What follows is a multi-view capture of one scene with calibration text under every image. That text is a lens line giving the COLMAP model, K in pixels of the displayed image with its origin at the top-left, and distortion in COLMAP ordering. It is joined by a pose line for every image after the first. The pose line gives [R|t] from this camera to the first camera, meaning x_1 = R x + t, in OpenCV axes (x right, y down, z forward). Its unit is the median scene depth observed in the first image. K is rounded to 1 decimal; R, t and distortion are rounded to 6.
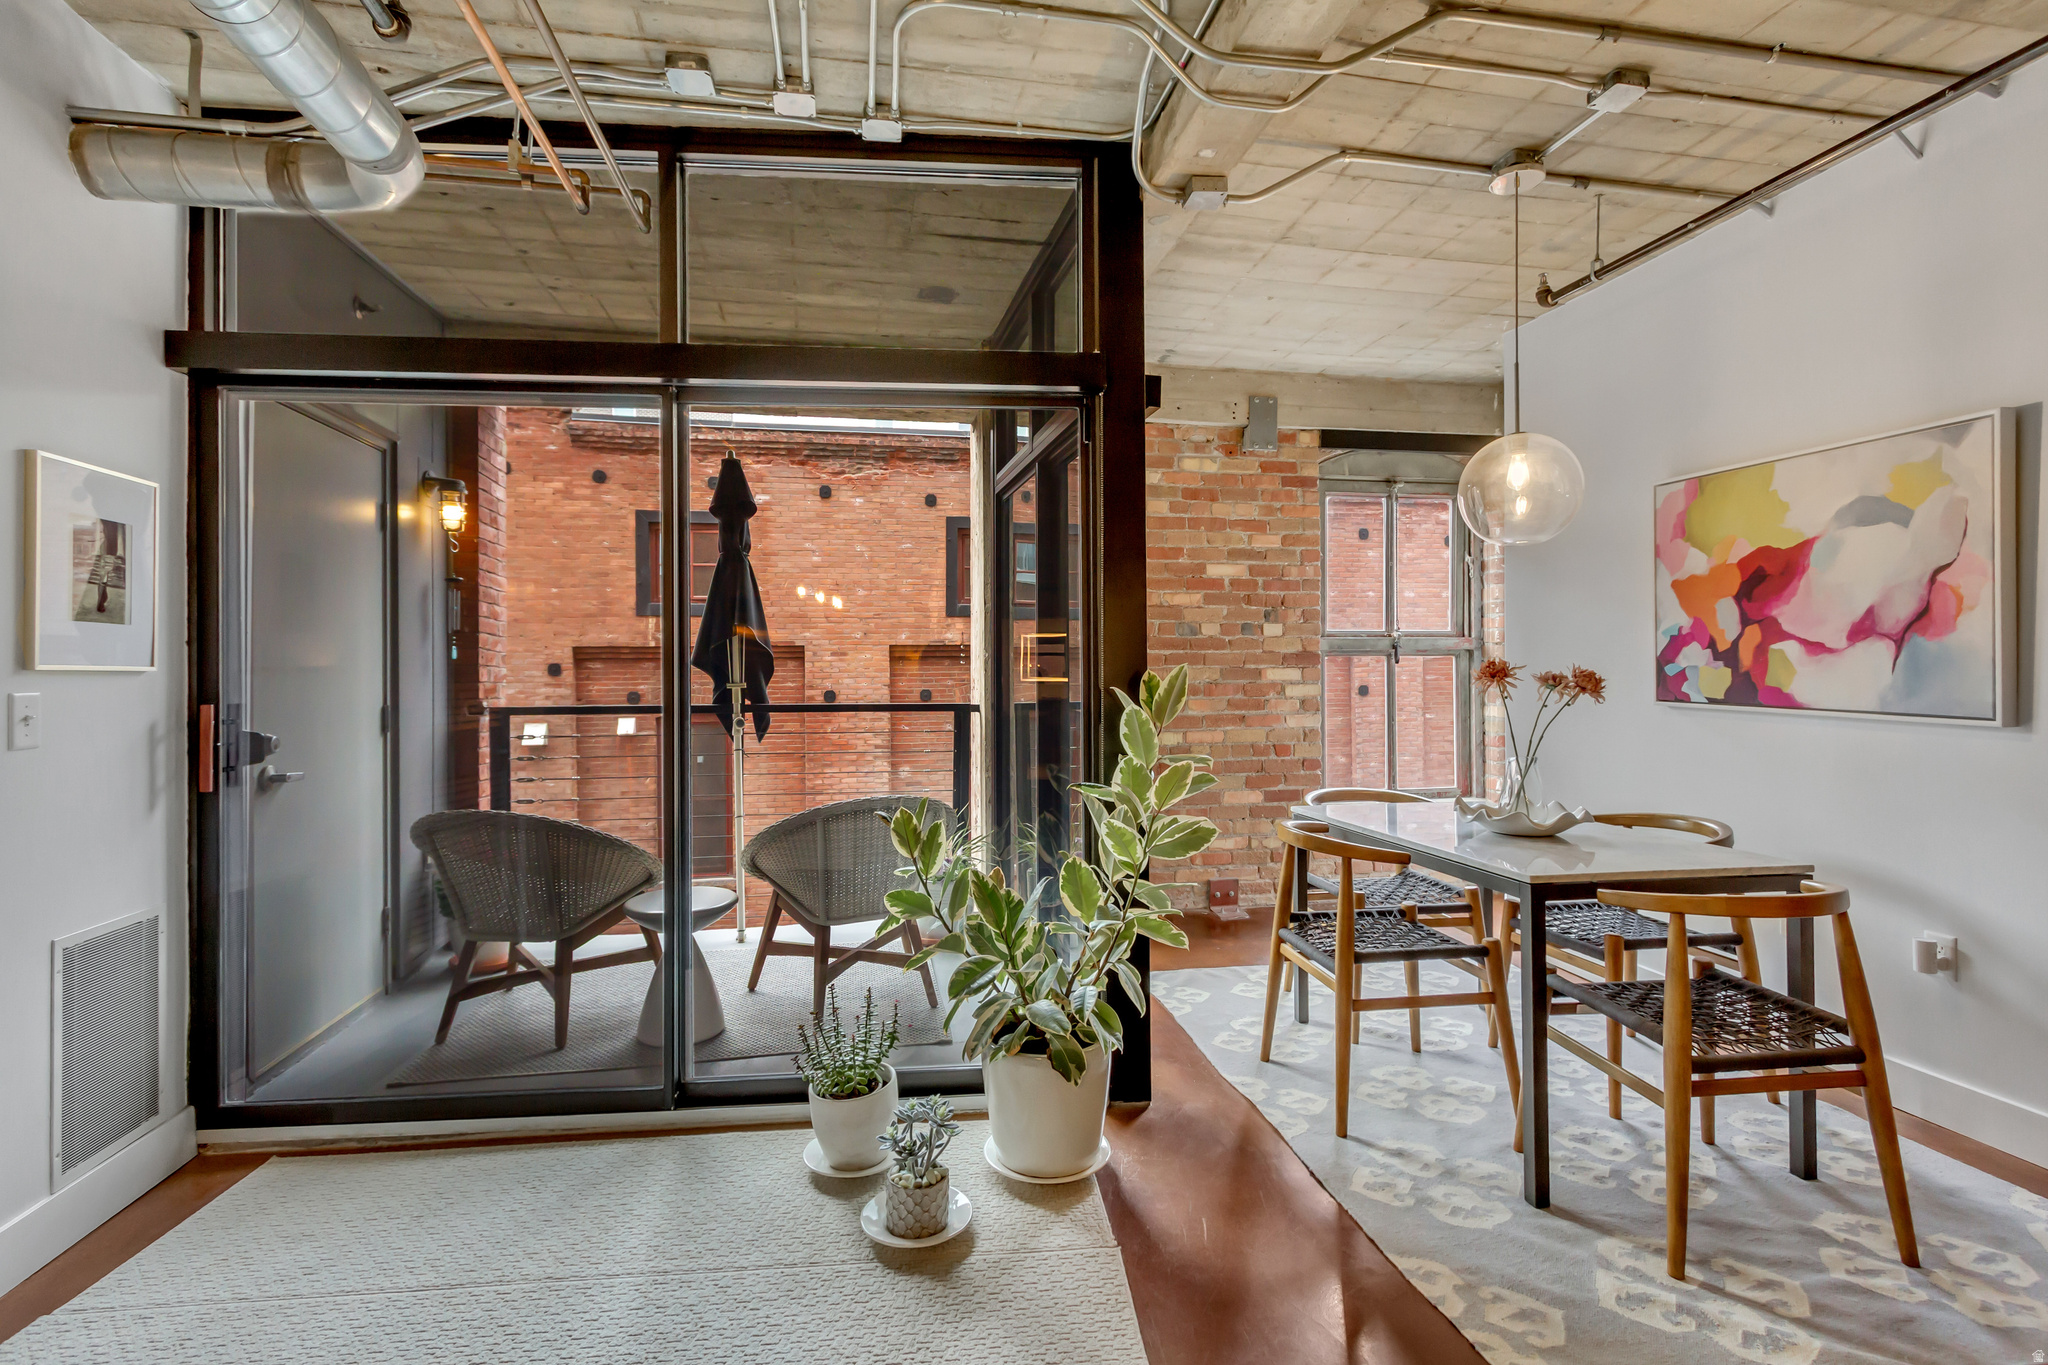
lens RADIAL K [[947.6, 0, 1025.2], [0, 947.6, 667.9], [0, 0, 1]] dist [0.003559, -0.000358]
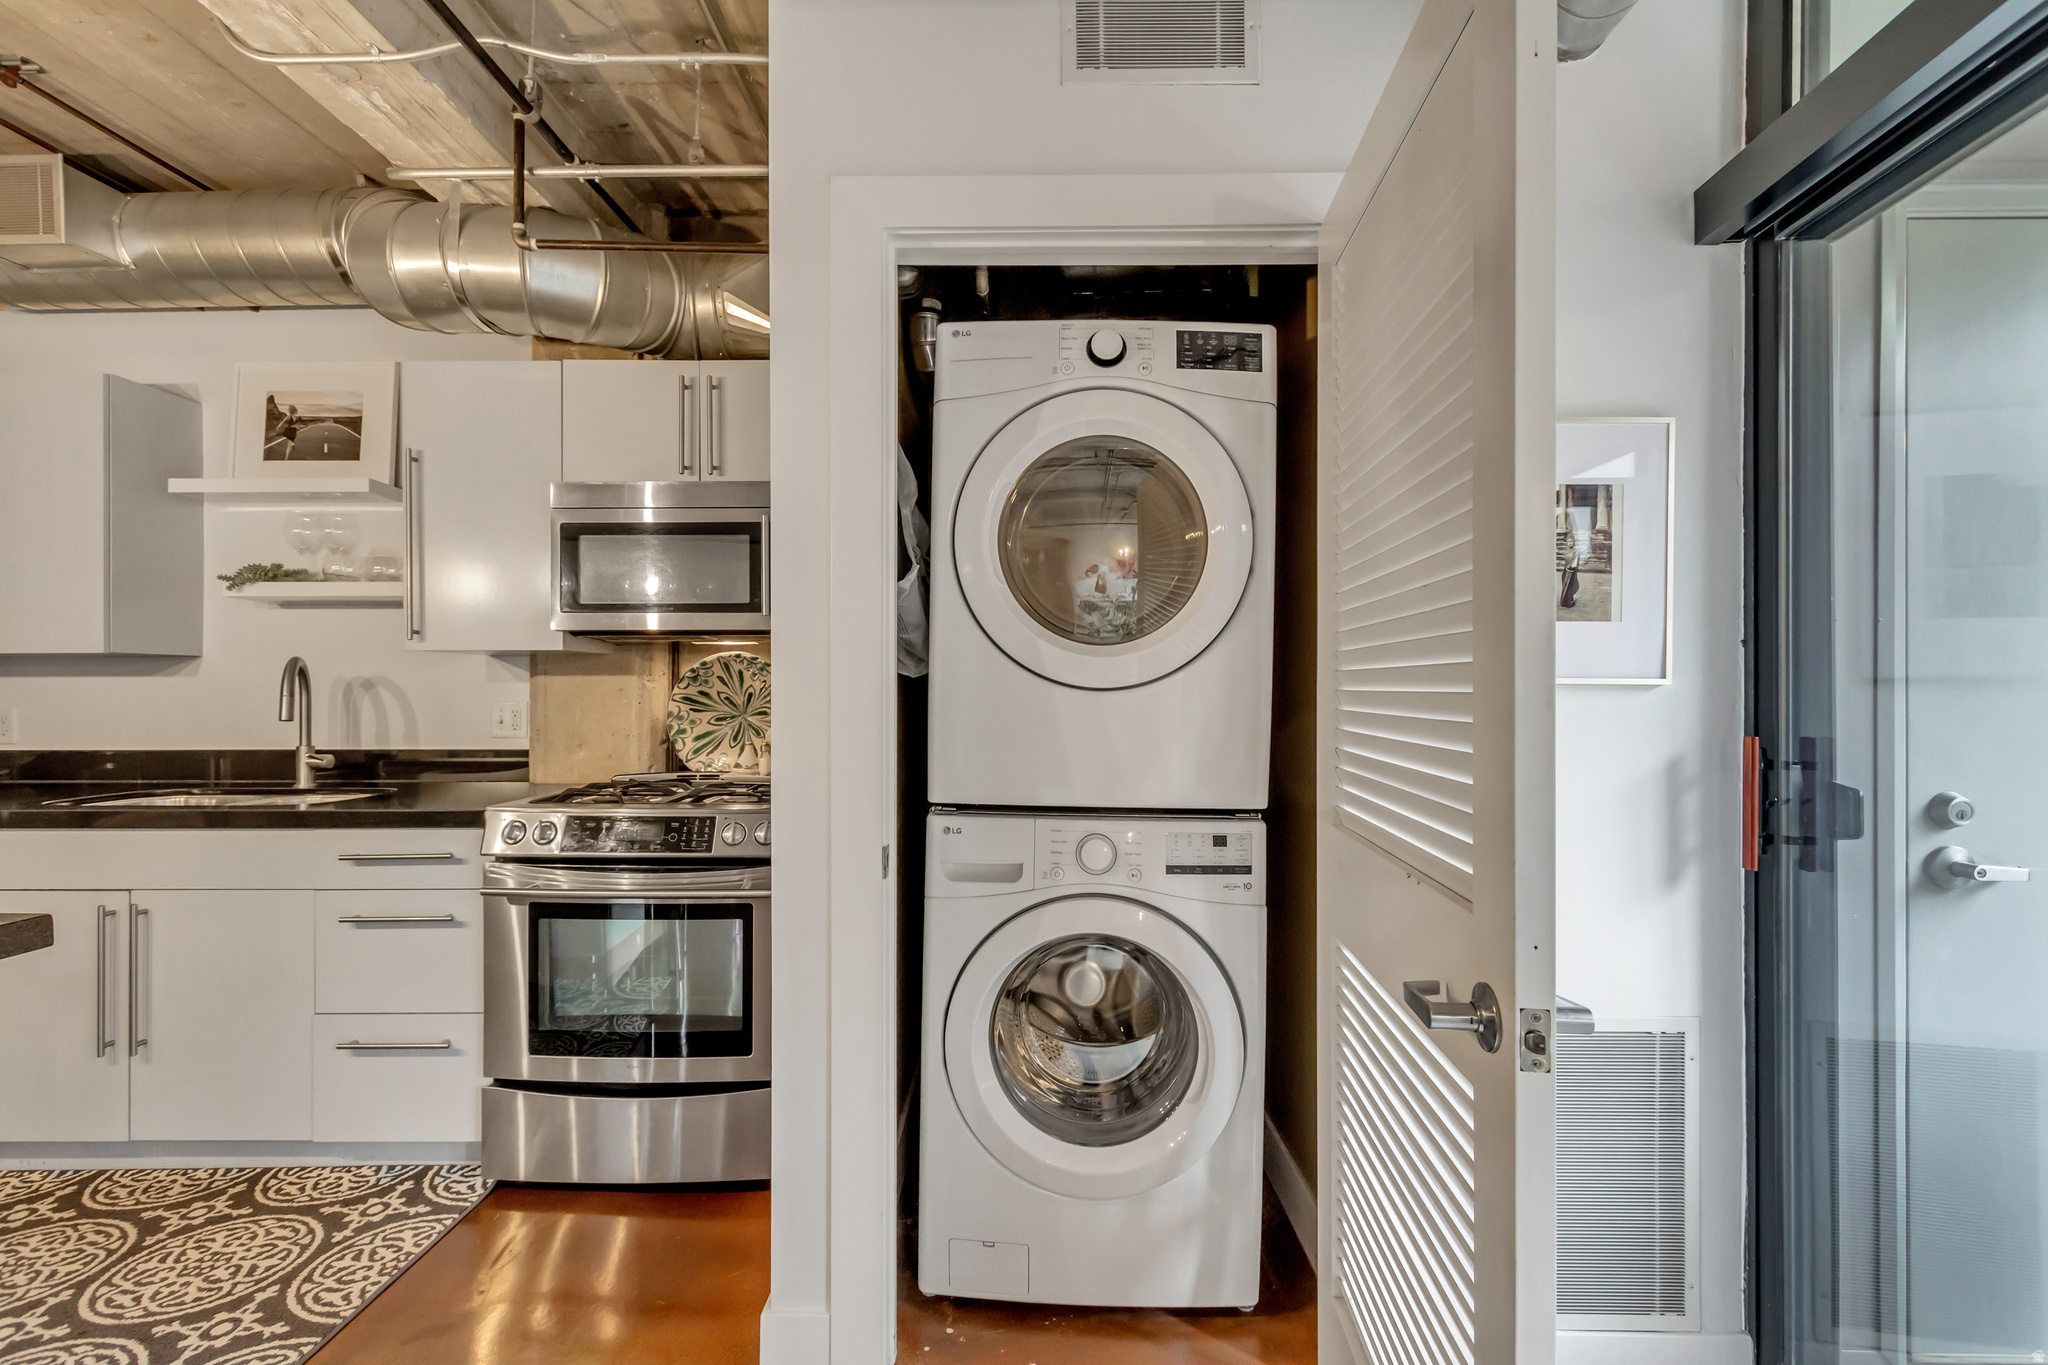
lens RADIAL K [[931.8, 0, 1025.8], [0, 931.8, 686.7], [0, 0, 1]] dist [0.005327, -0.001094]
pose [[-0.190334, 0.005372, -0.981705, -0.072061], [0.003636, 0.999982, 0.004767, -0.000032], [0.981713, -0.002662, -0.190350, 0.328248]]
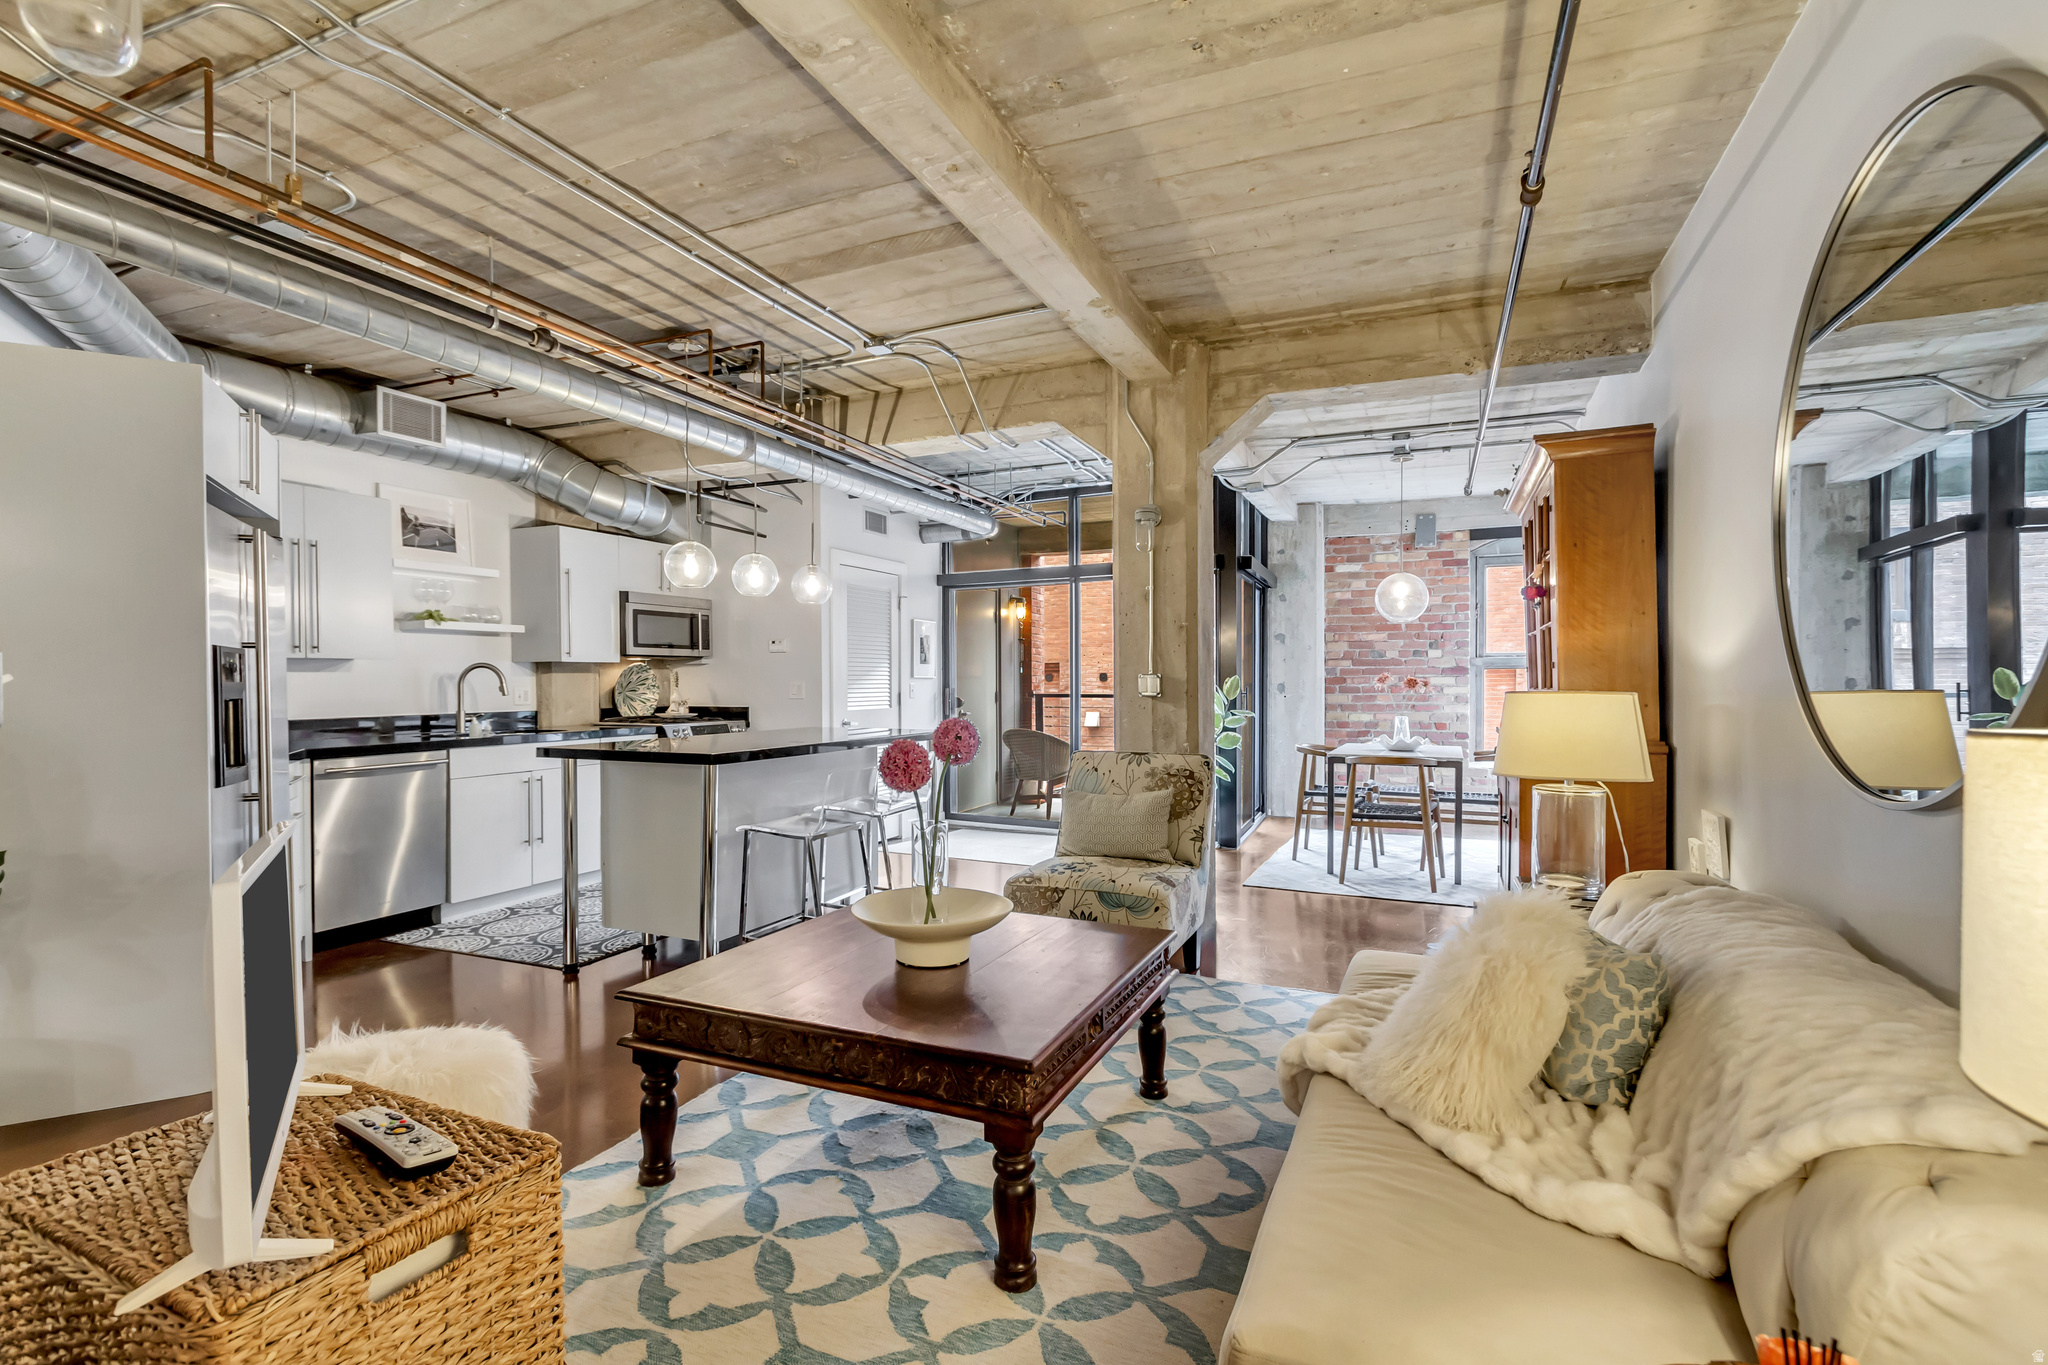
lens RADIAL K [[943.9, 0, 1021.6], [0, 943.9, 690.5], [0, 0, 1]] dist [0.009233, -0.000070]
pose [[0.825808, 0.008788, -0.563883, 0.600326], [0.000257, 0.999873, 0.015959, -0.002196], [0.563952, -0.013324, 0.825700, -0.781271]]
